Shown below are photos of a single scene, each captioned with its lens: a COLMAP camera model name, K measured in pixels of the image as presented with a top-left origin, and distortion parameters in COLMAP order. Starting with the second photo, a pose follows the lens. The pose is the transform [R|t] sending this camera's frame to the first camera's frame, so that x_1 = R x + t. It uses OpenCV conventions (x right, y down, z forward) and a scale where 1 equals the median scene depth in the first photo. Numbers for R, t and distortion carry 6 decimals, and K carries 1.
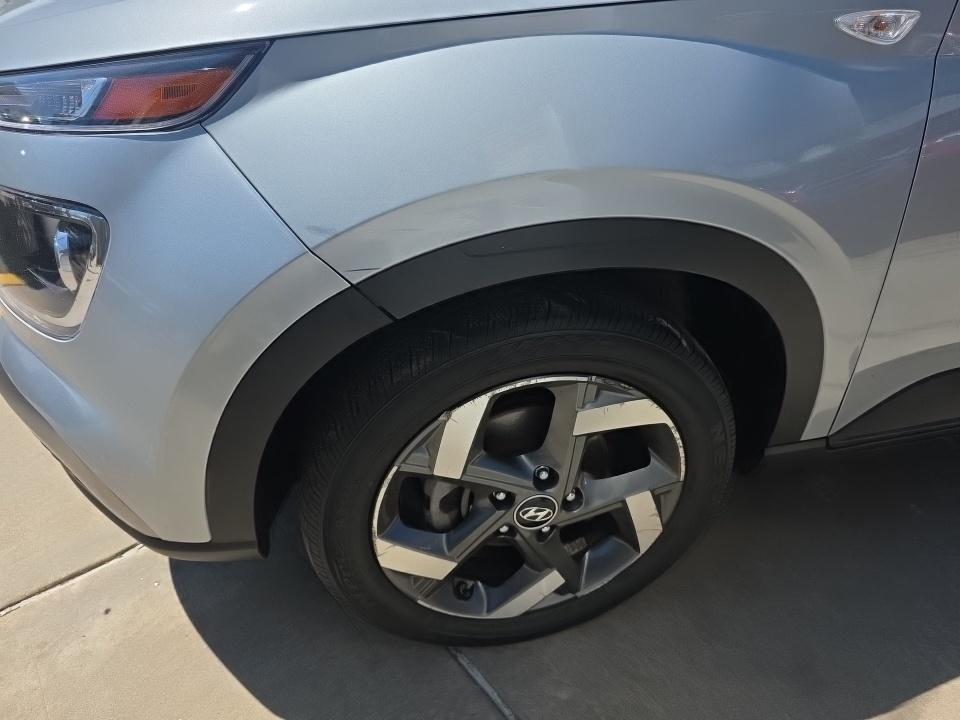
lens RADIAL K [[637.6, 0, 480.0], [0, 637.6, 360.0], [0, 0, 1]] dist [0.073428, -0.066517]
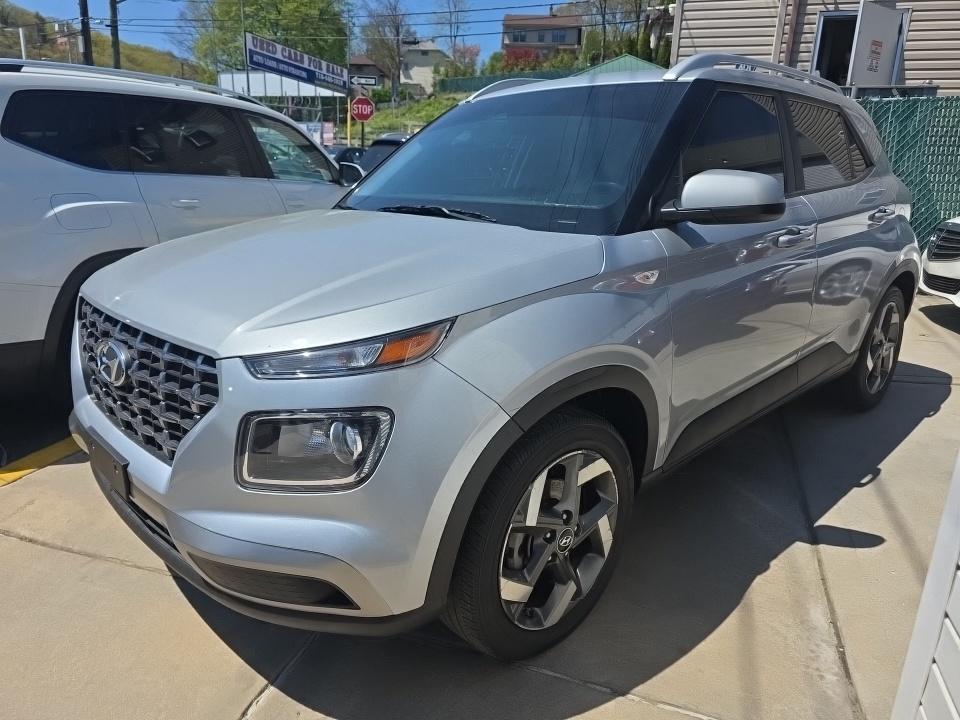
lens RADIAL K [[637.6, 0, 480.0], [0, 637.6, 360.0], [0, 0, 1]] dist [0.073428, -0.066517]
pose [[0.869923, -0.158409, 0.467055, -0.864270], [0.277985, 0.939738, -0.199041, 0.061459], [-0.407379, 0.302985, 0.861535, -0.564439]]
